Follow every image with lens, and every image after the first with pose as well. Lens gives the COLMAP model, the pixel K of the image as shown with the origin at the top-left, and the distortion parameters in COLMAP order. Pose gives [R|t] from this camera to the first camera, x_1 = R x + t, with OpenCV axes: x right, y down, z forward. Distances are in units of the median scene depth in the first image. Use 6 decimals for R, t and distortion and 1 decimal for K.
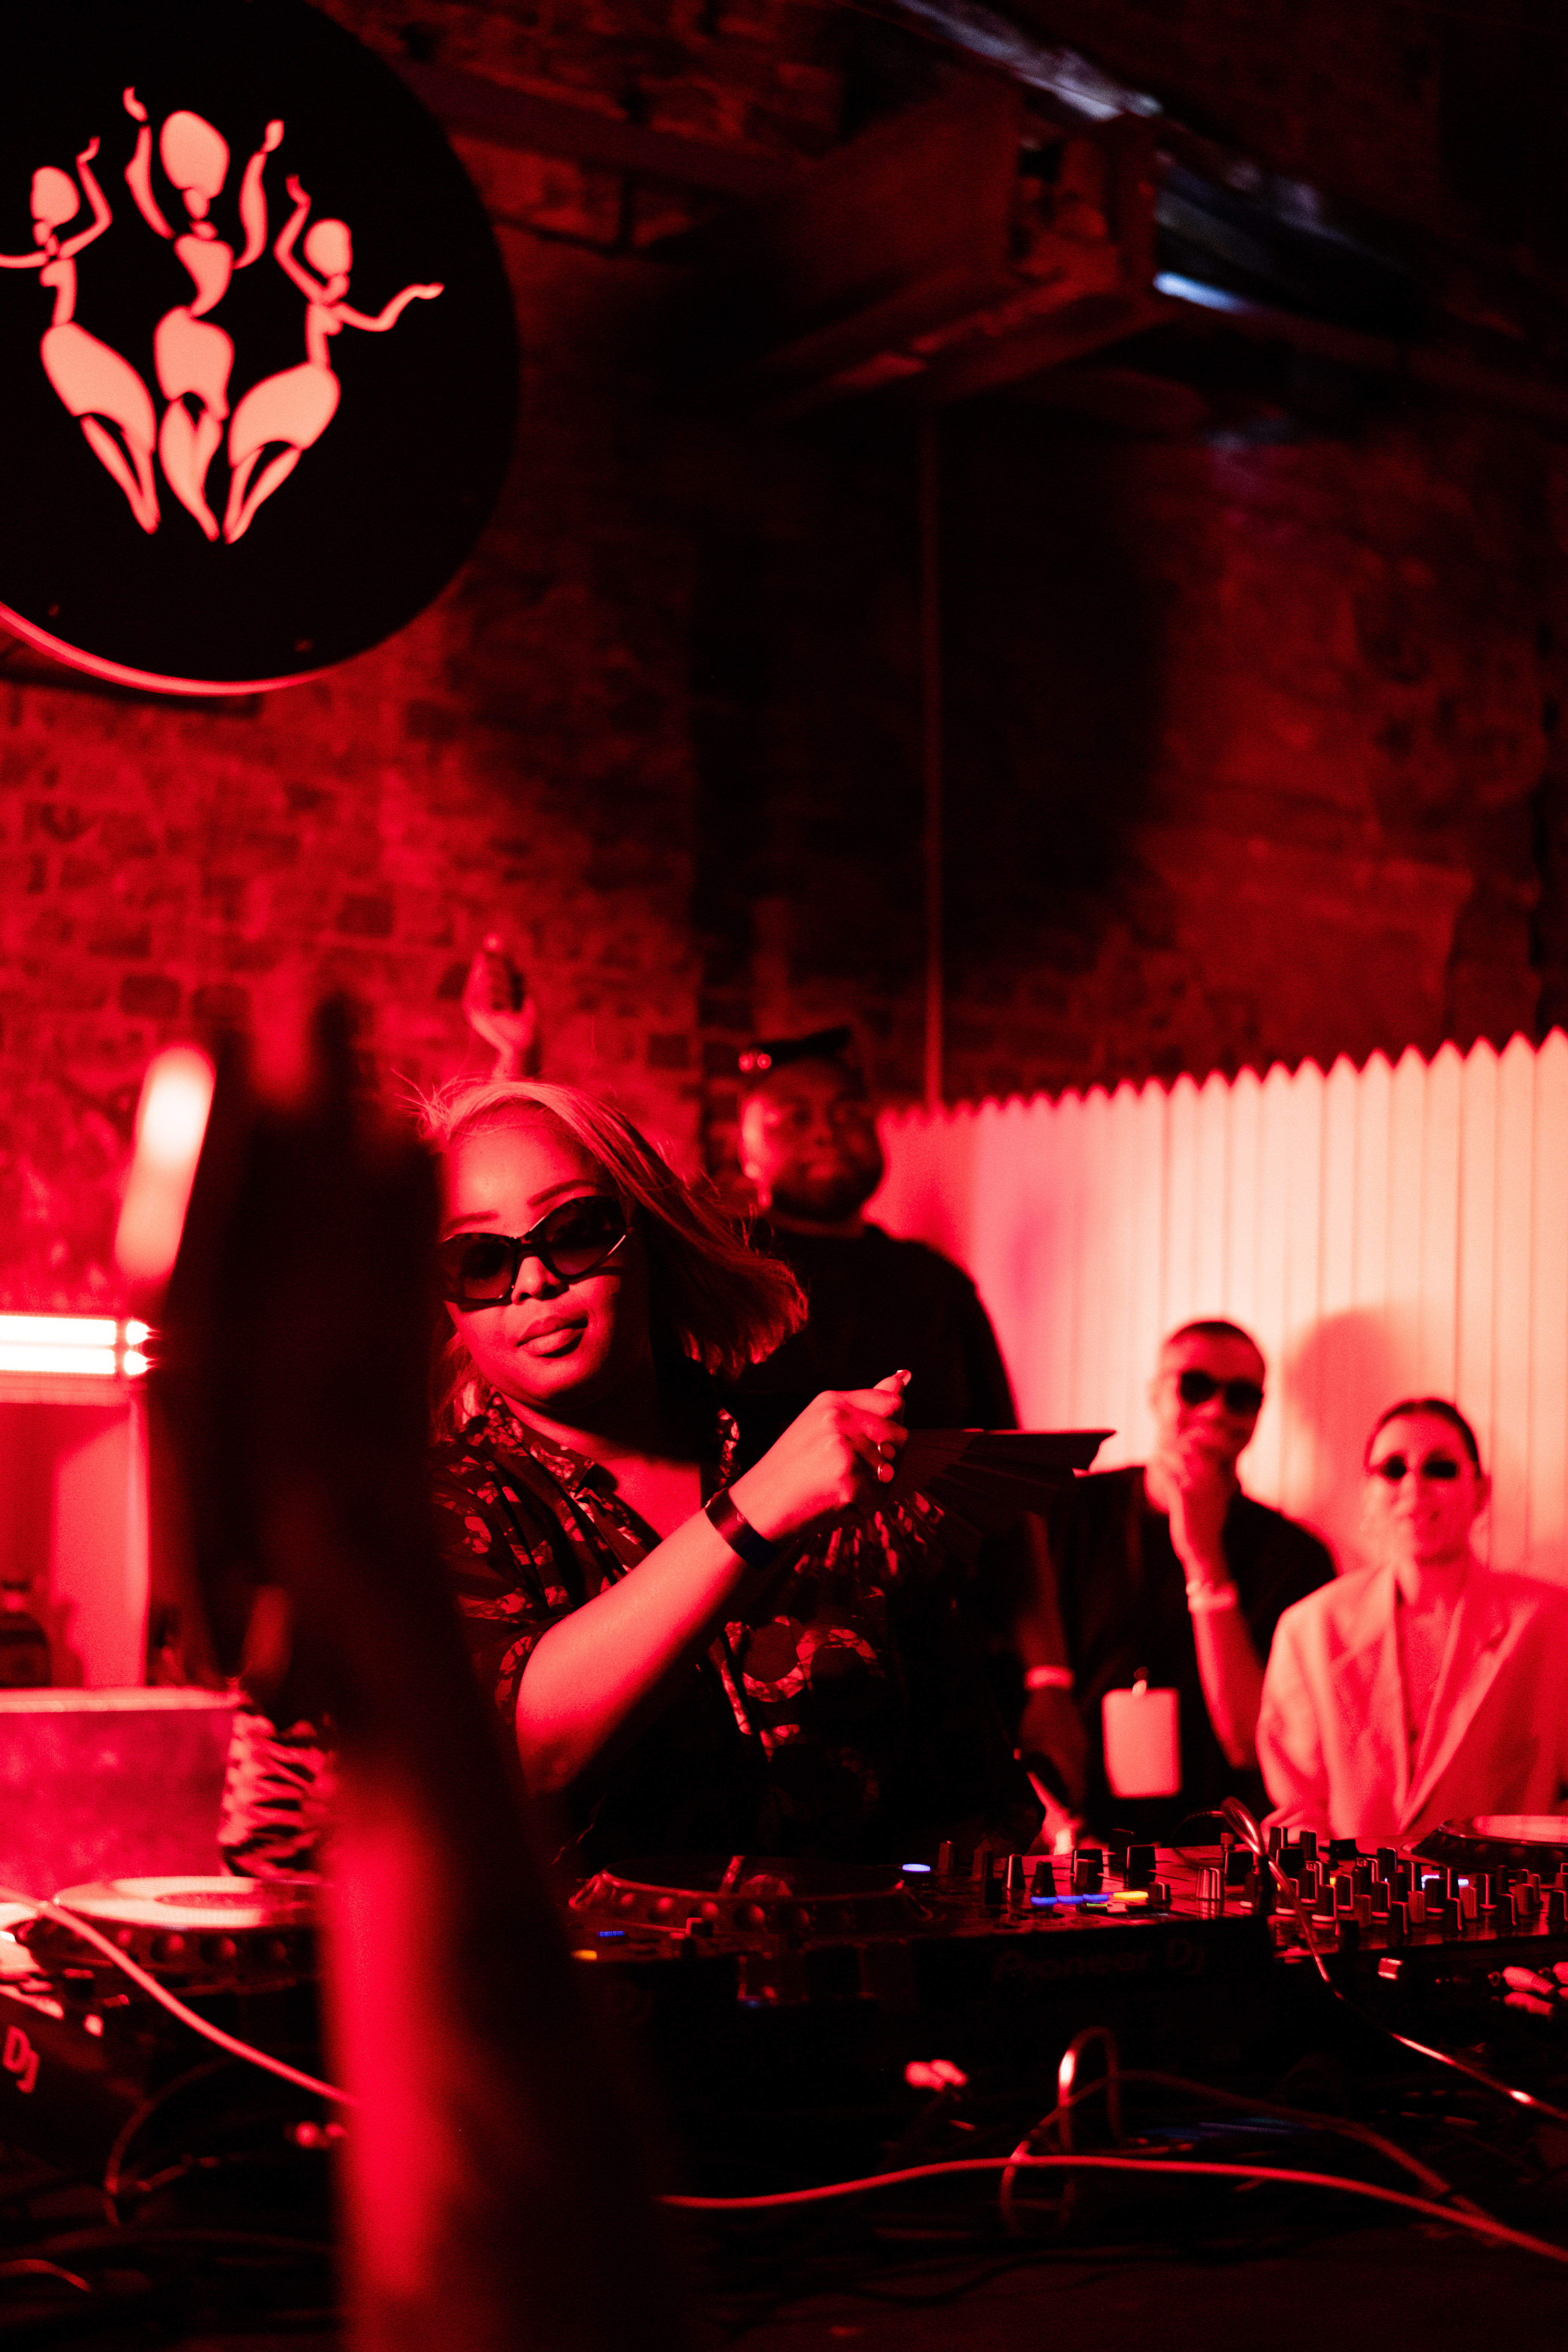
lens RADIAL K [[4109.4, 0, 784.0], [0, 4109.4, 1176.0], [0, 0, 1]] dist [-0.065096, 0.658396]
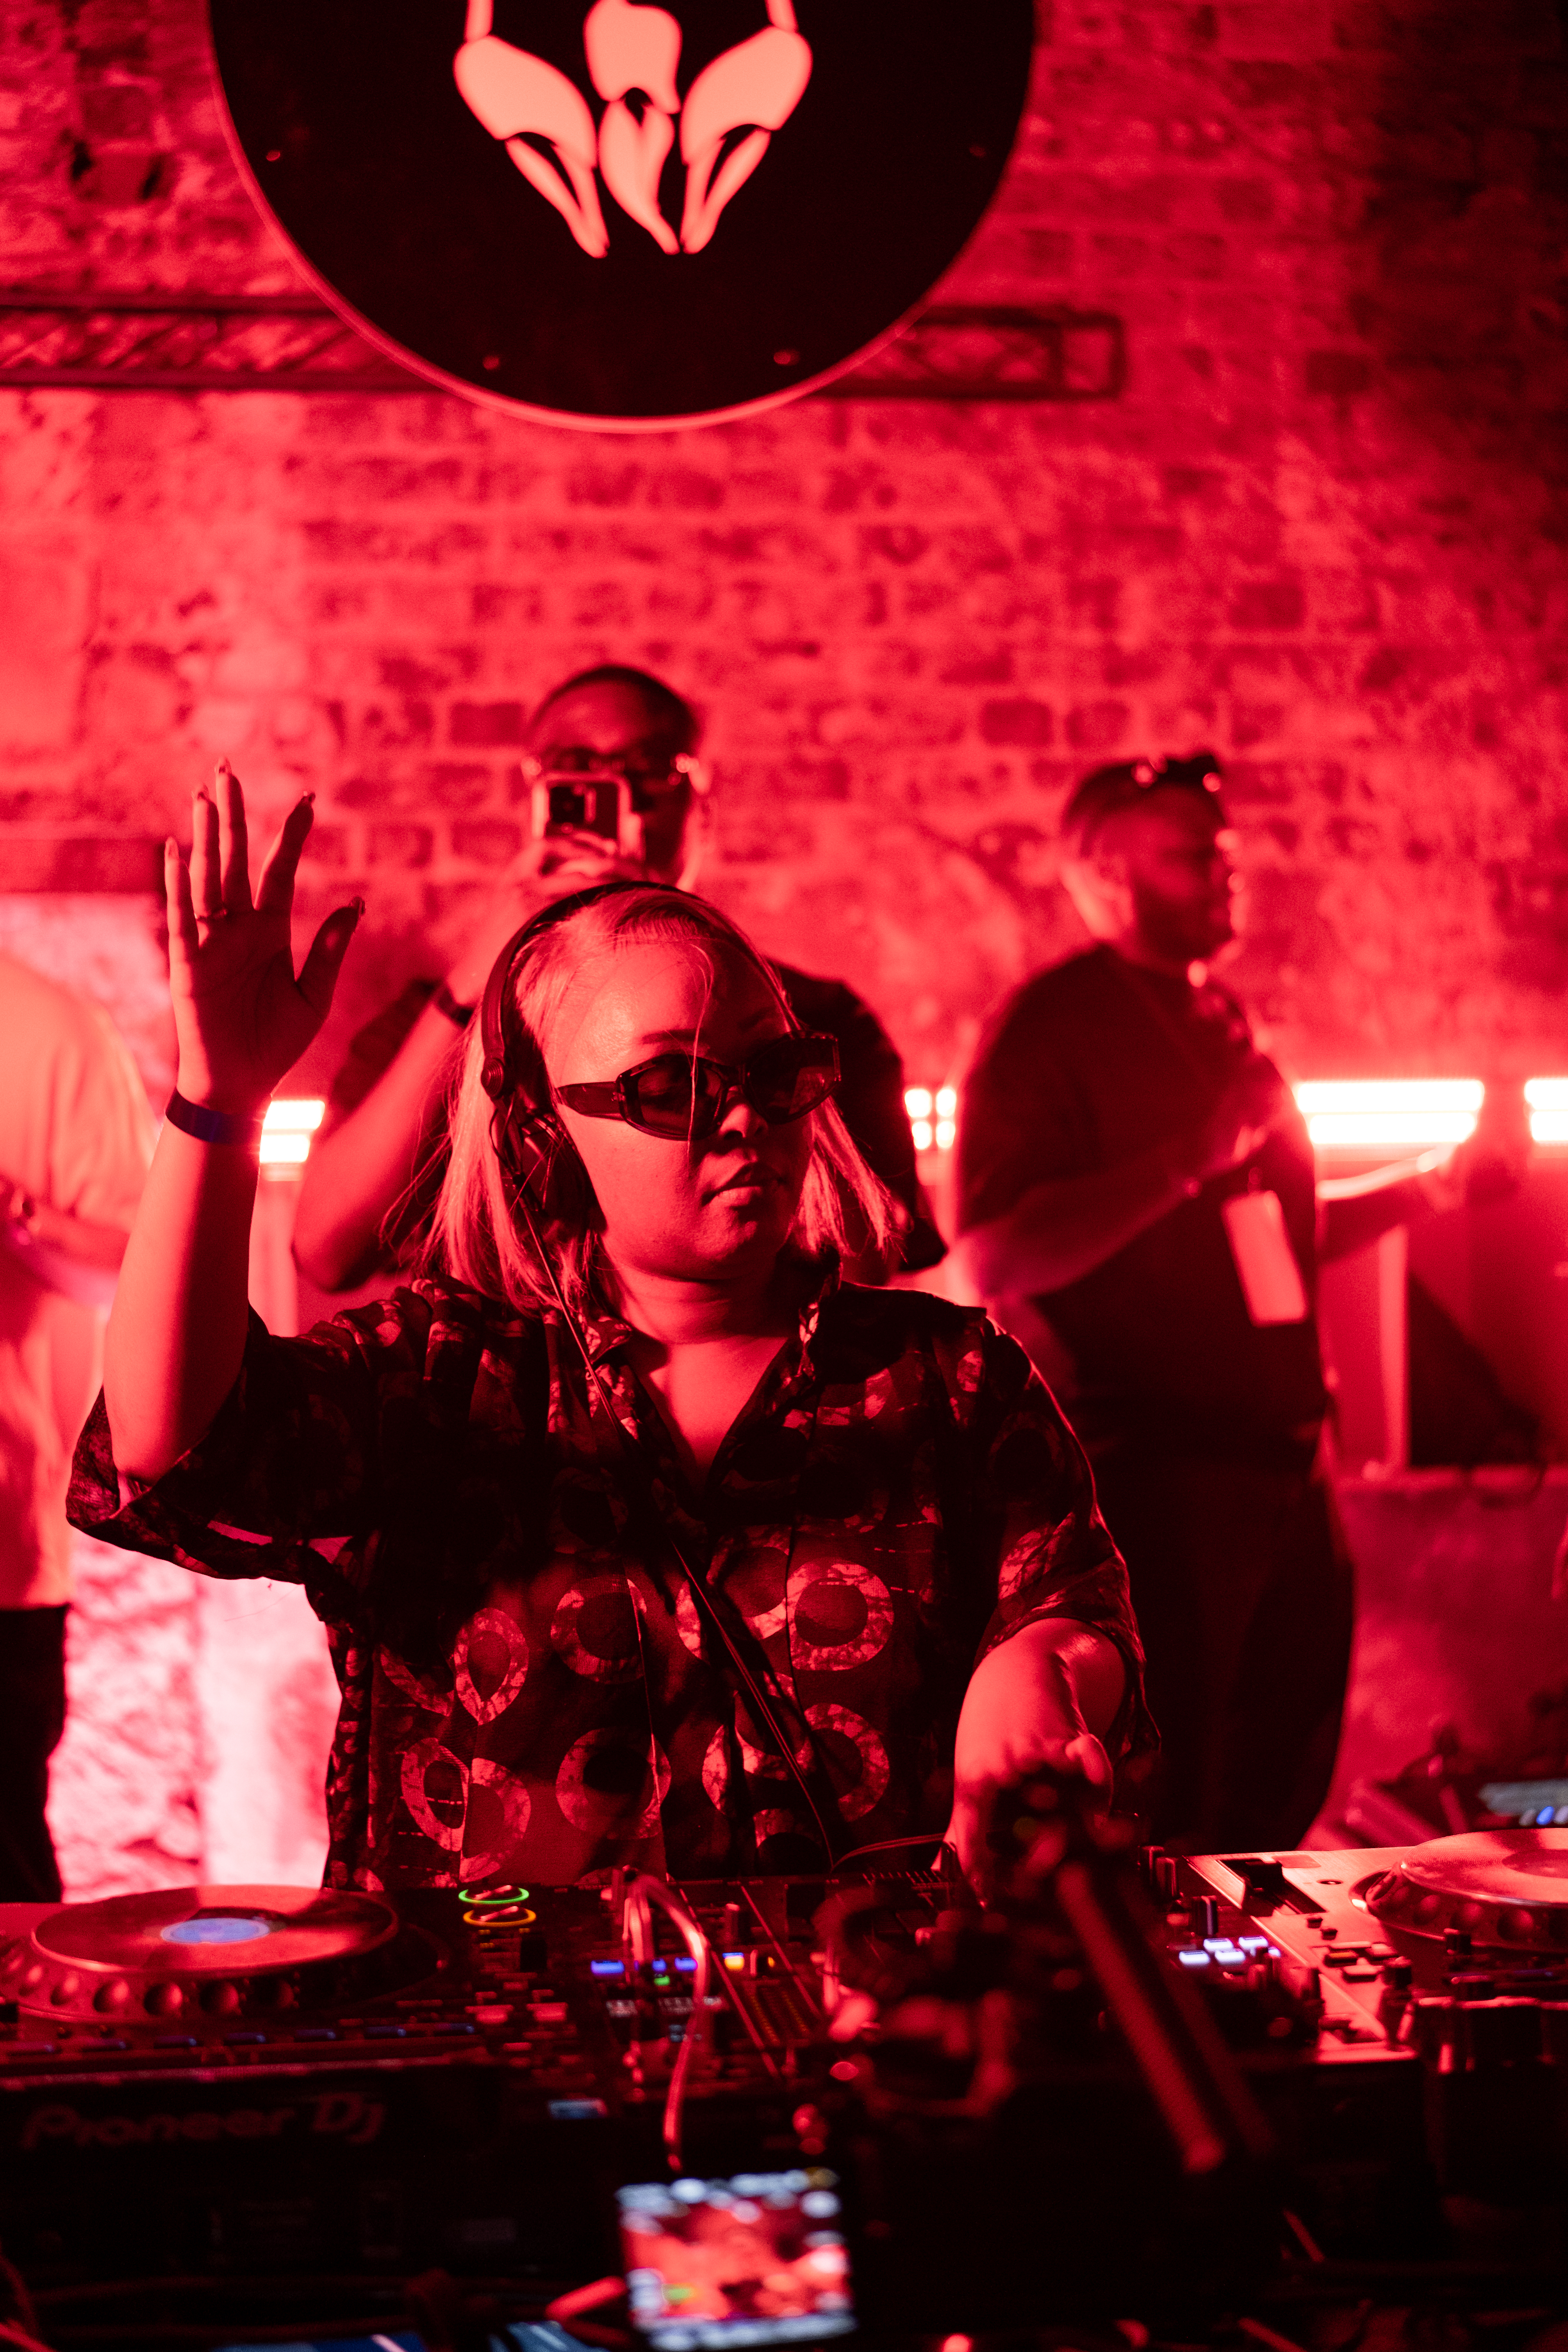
lens RADIAL K [[4109.6, 0, 784.0], [0, 4109.6, 1176.0], [0, 0, 1]] dist [-0.065096, 0.658396]
pose [[0.875788, -0.034265, -0.481479, 0.235873], [0.080784, 0.993813, 0.076216, -0.017490], [0.475888, -0.105645, 0.873138, 0.168932]]
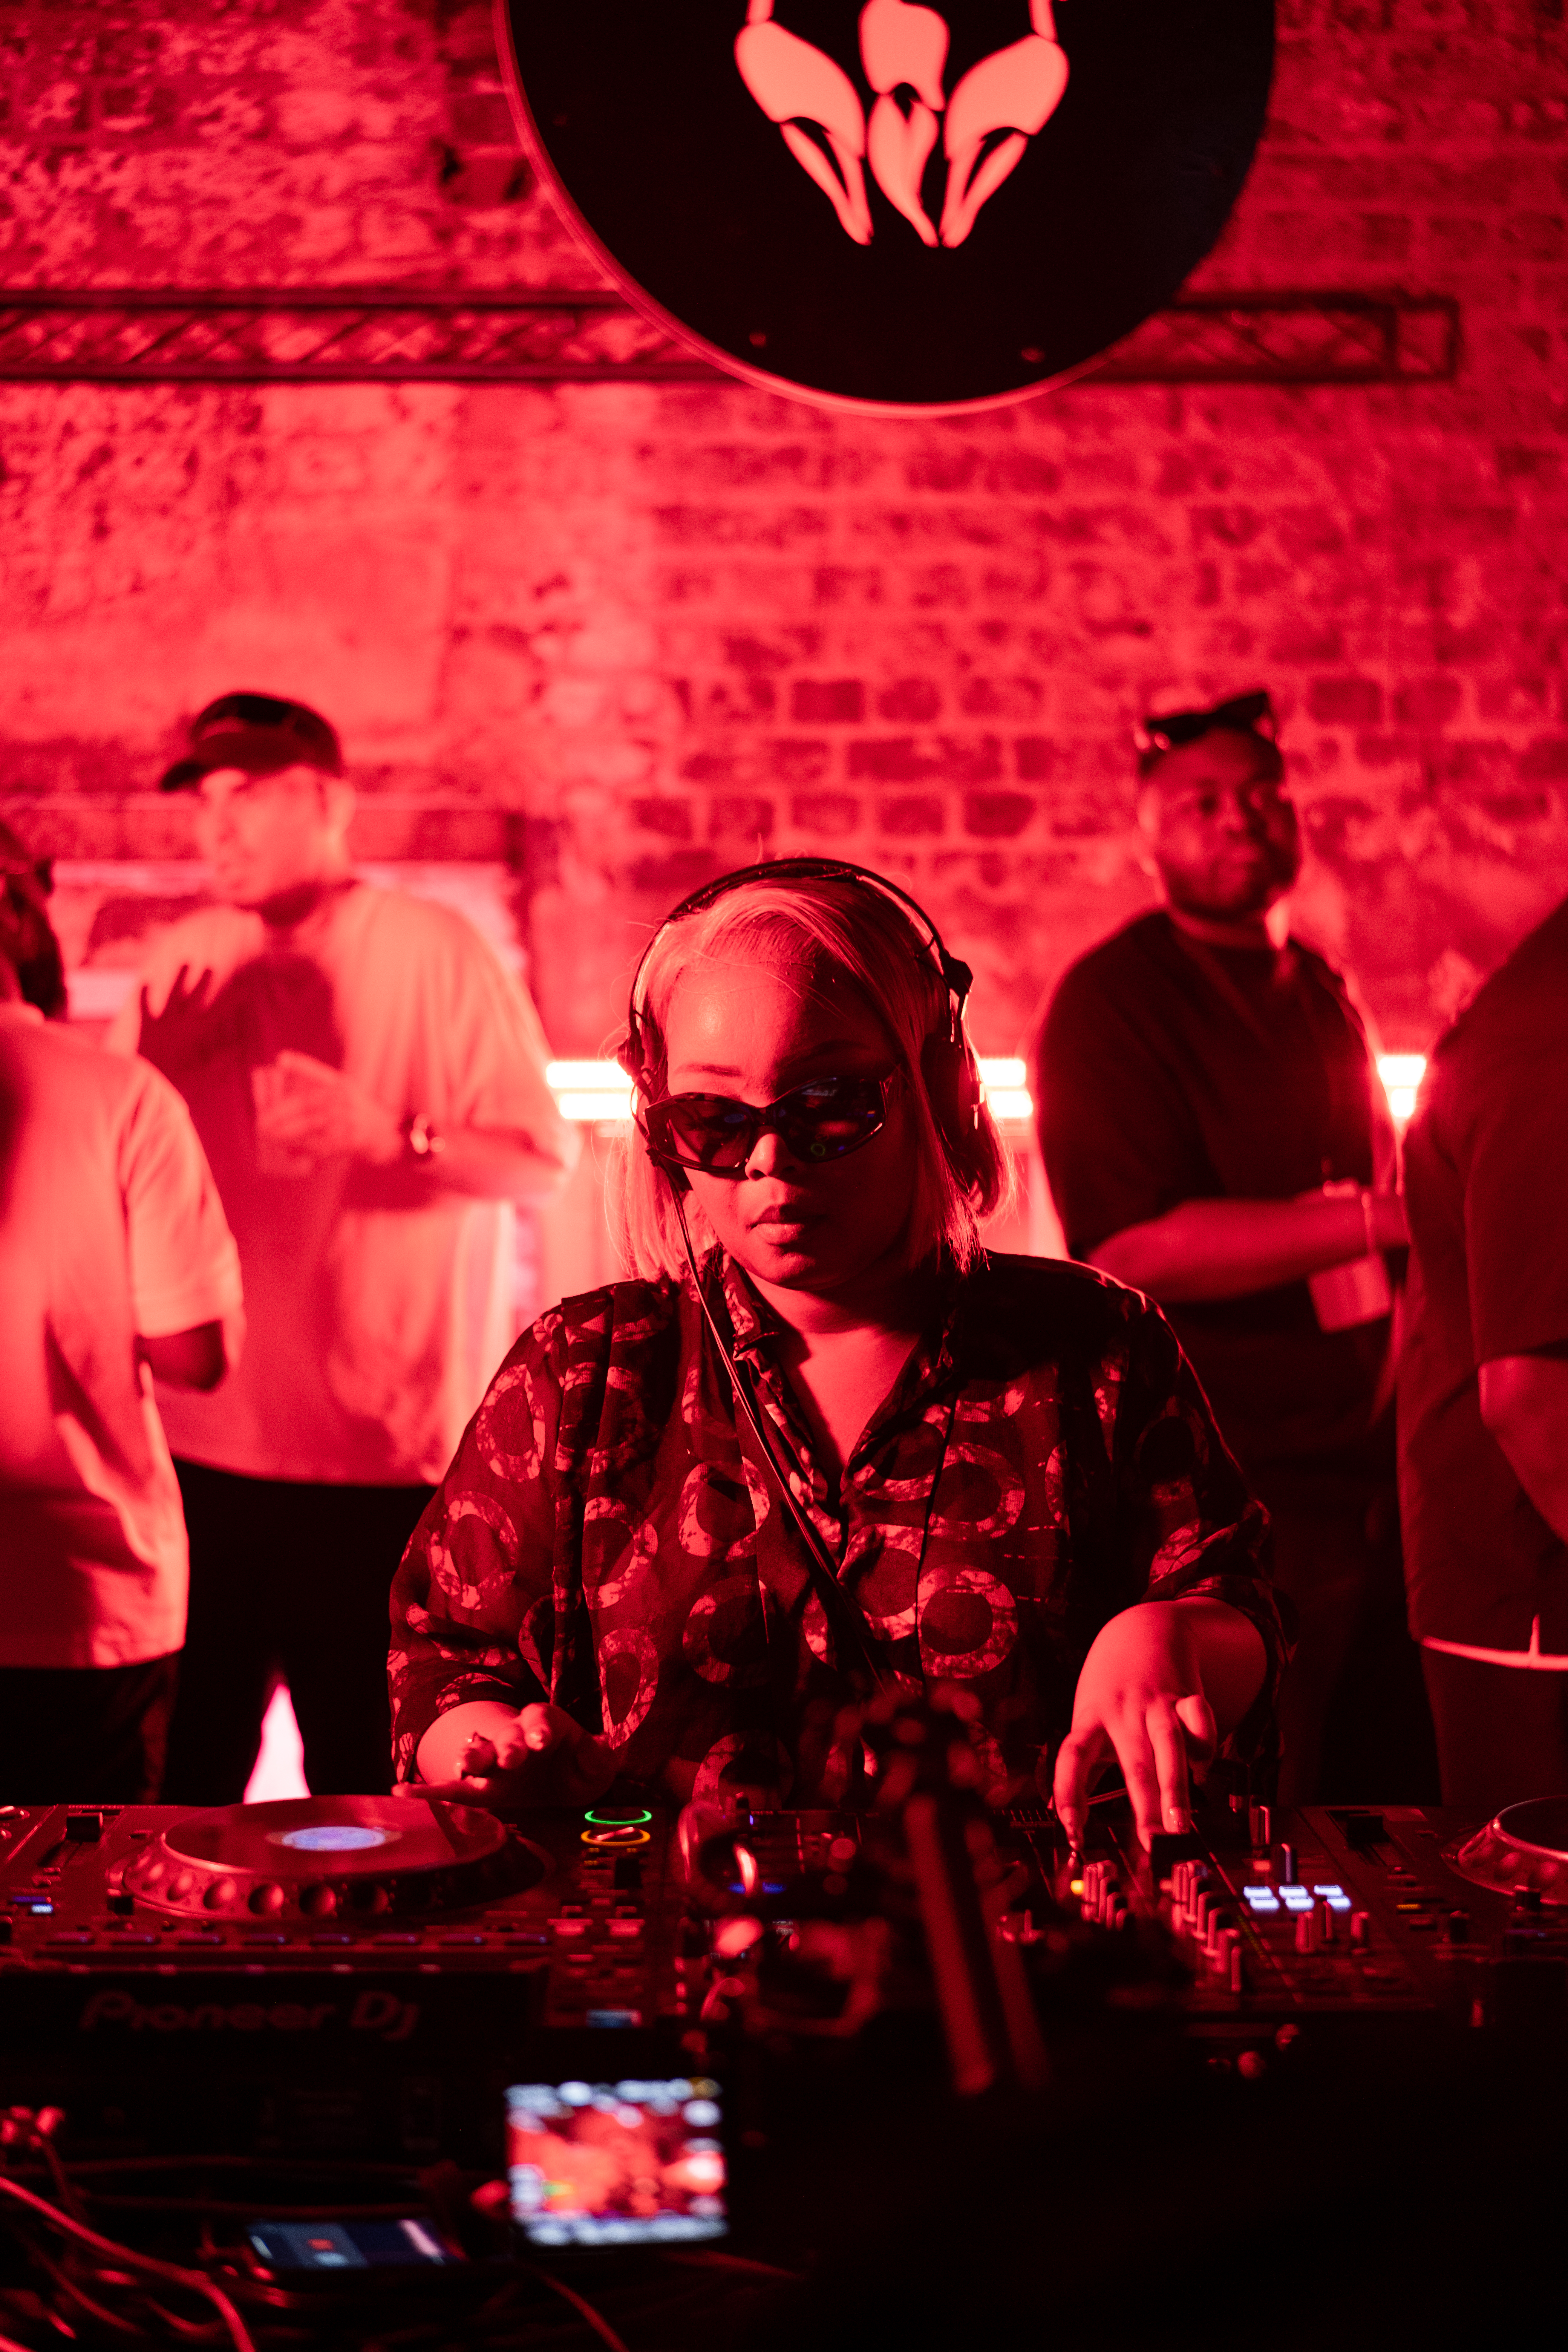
lens RADIAL K [[3989.4, 0, 784.0], [0, 3989.4, 1176.0], [0, 0, 1]] dist [-0.021296, 0.403693]
pose [[0.797403, -0.014742, -0.603267, 0.288009], [0.074535, 0.994453, 0.074221, -0.013228], [0.598827, -0.104148, 0.794078, 0.194636]]
